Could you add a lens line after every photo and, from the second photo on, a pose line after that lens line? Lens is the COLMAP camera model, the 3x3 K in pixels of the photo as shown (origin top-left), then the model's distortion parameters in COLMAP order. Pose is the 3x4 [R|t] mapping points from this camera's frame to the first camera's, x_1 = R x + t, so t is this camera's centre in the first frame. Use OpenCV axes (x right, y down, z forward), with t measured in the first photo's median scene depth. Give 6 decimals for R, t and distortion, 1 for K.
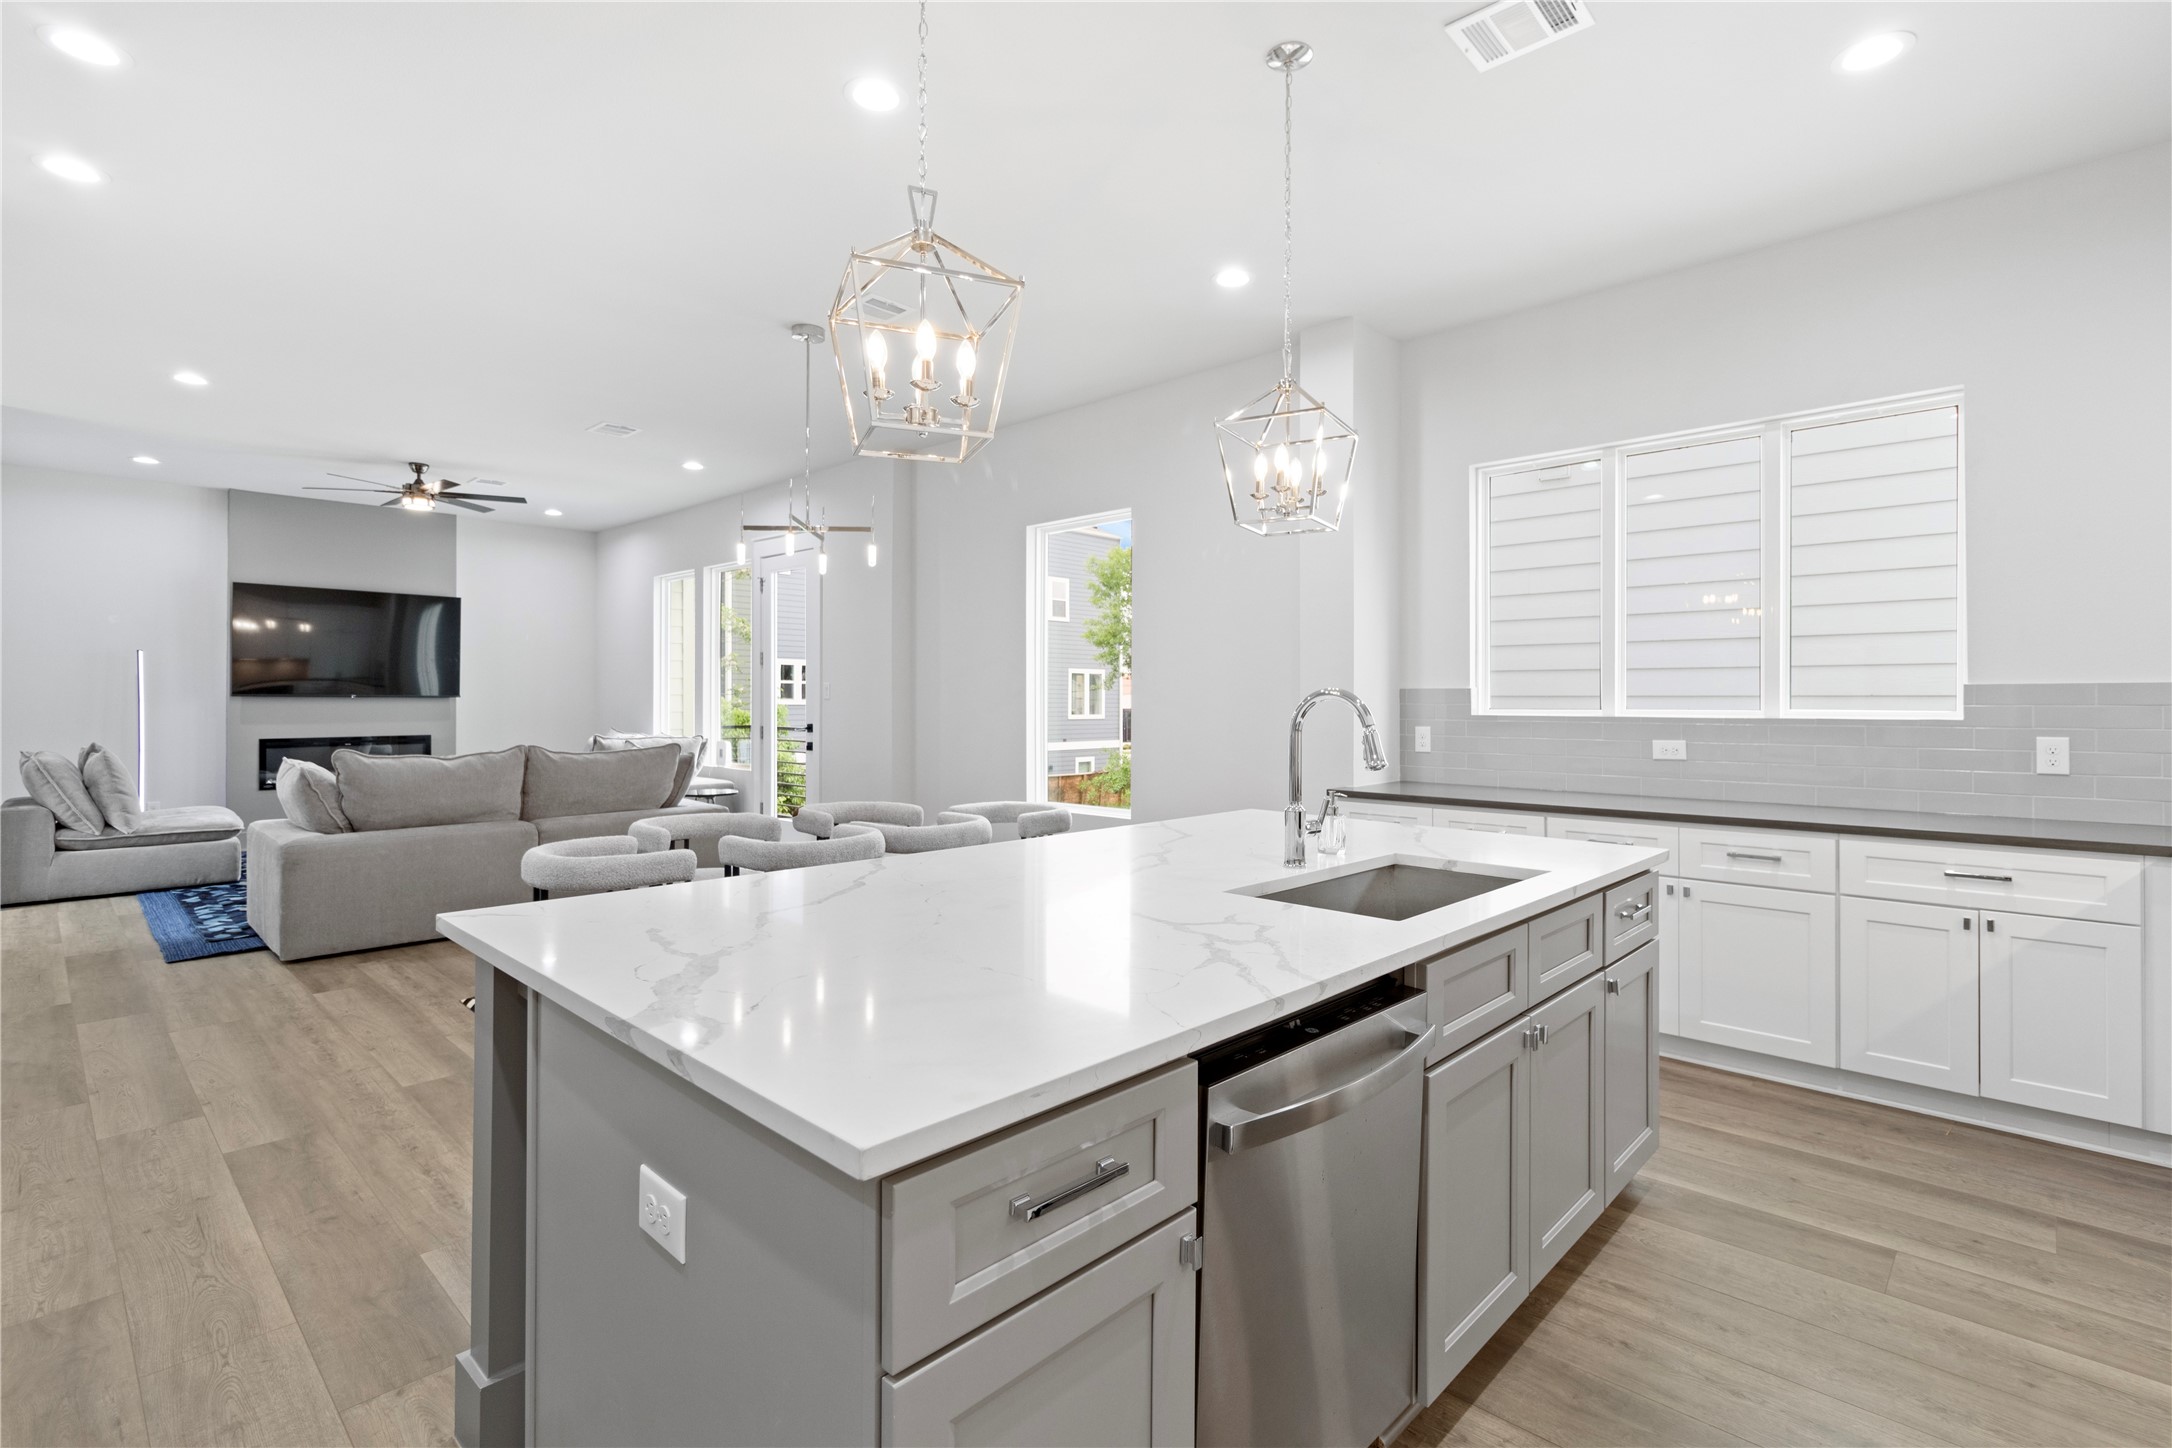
lens RADIAL K [[1021.0, 0, 1101.8], [0, 1021.0, 690.1], [0, 0, 1]] dist [0.003634, 0.001134]
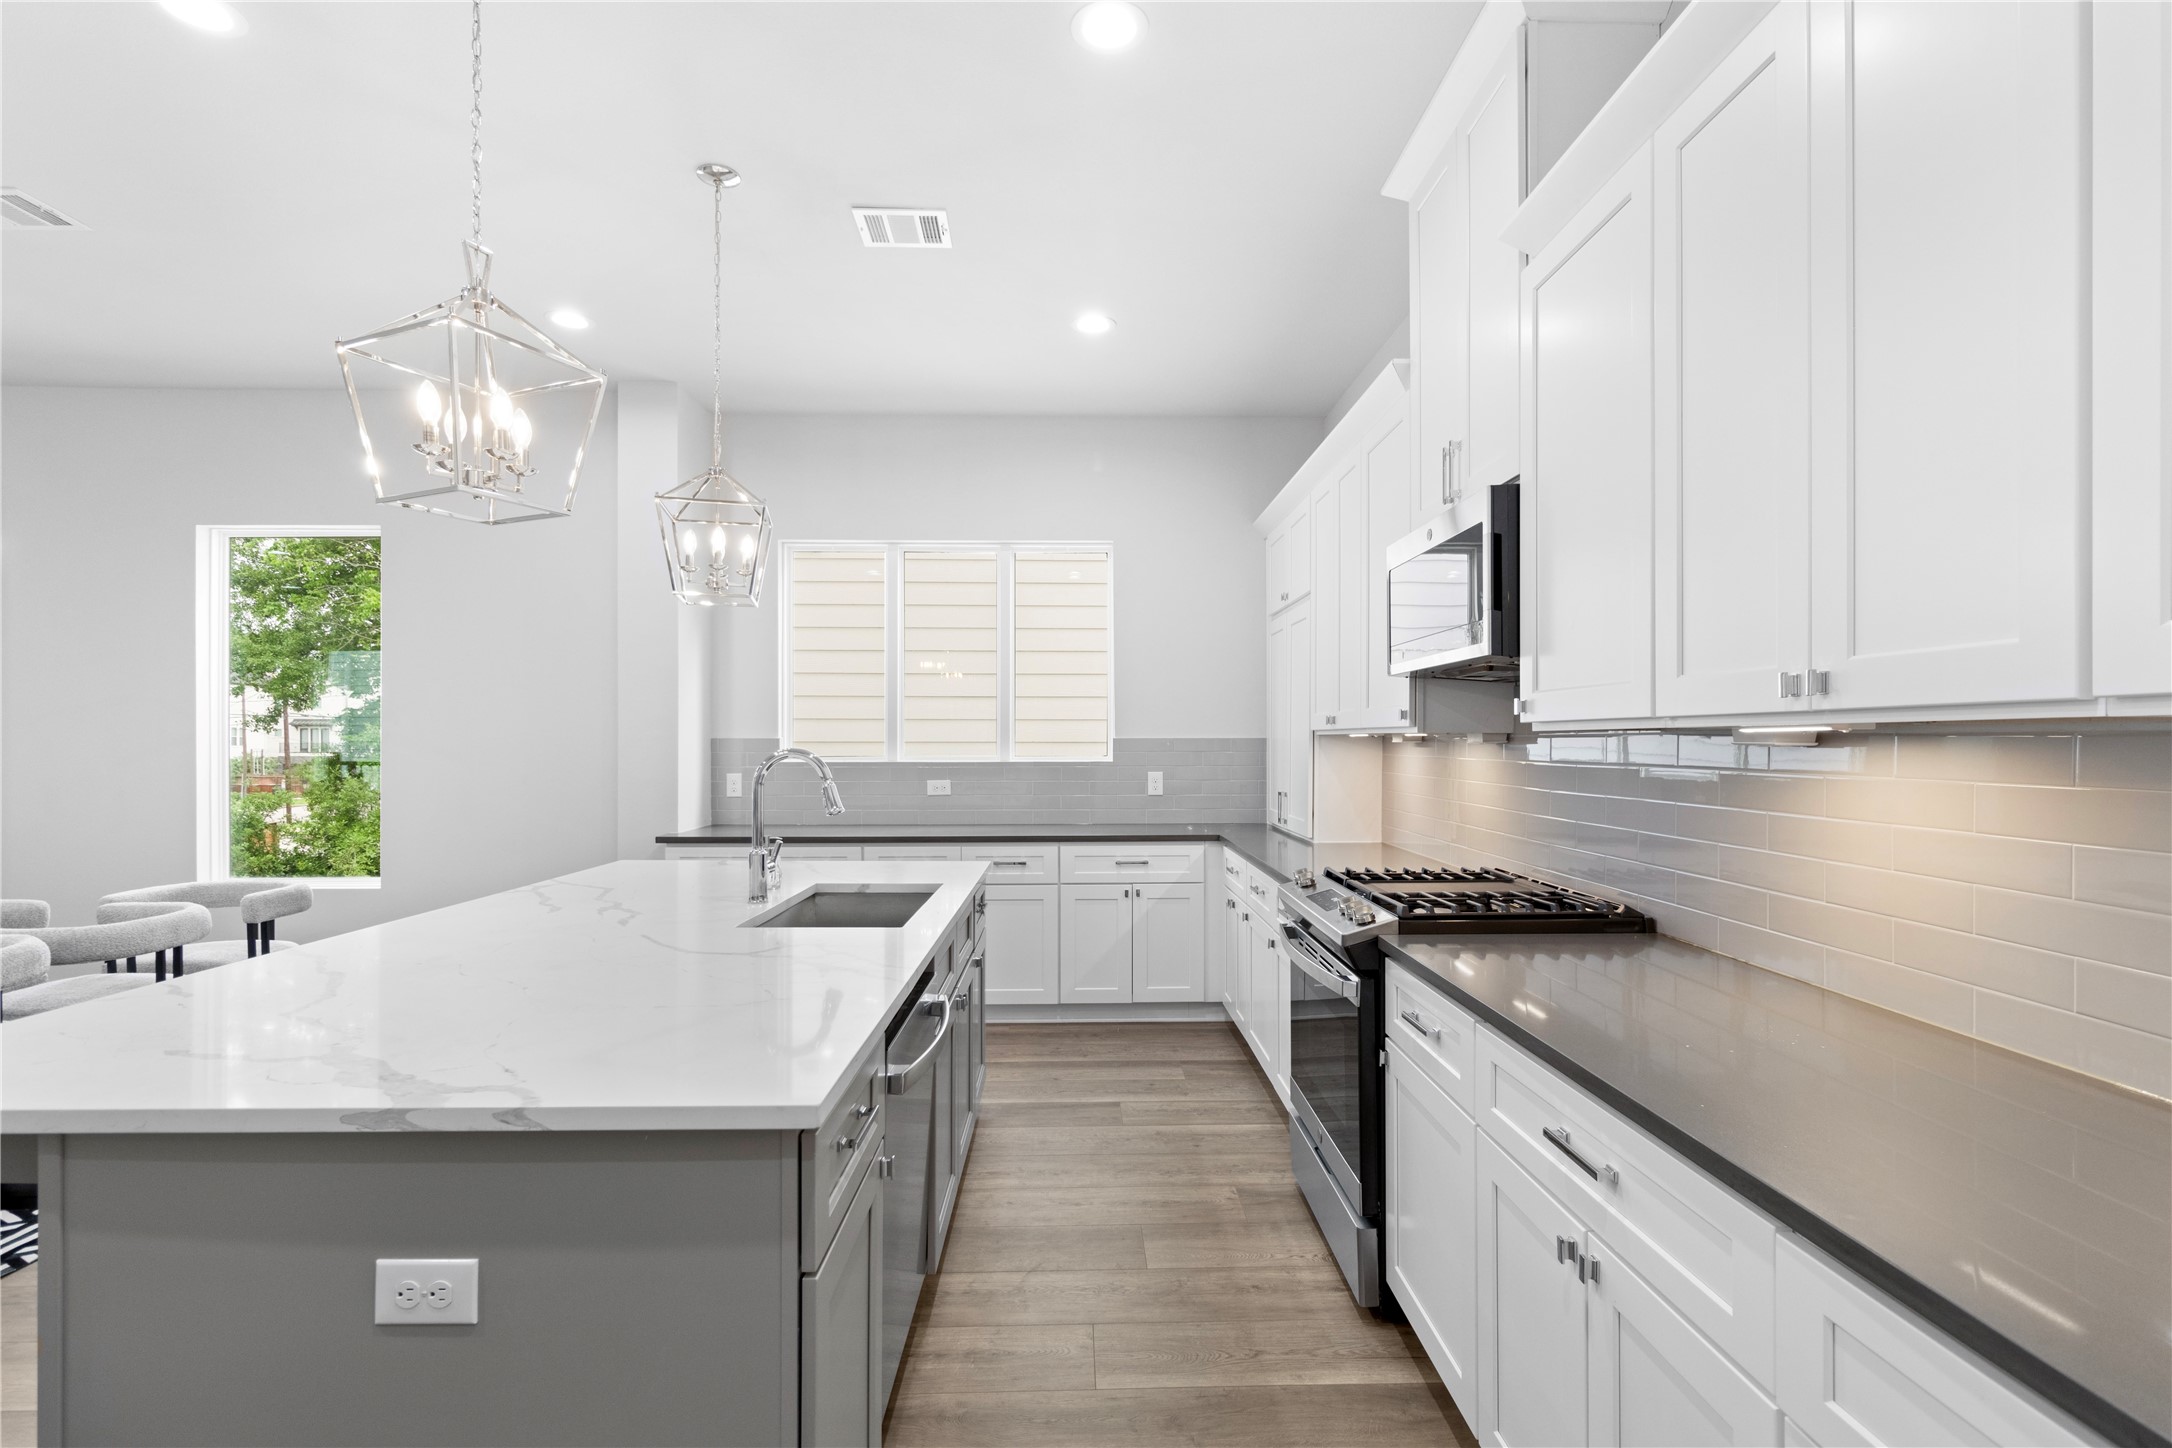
lens RADIAL K [[1021.0, 0, 1108.3], [0, 1021.0, 726.0], [0, 0, 1]] dist [0.003634, 0.001134]
pose [[0.706128, 0.008405, 0.708034, -0.299177], [-0.006396, 0.999964, -0.005493, -0.019422], [-0.708055, -0.000650, 0.706157, -0.082709]]
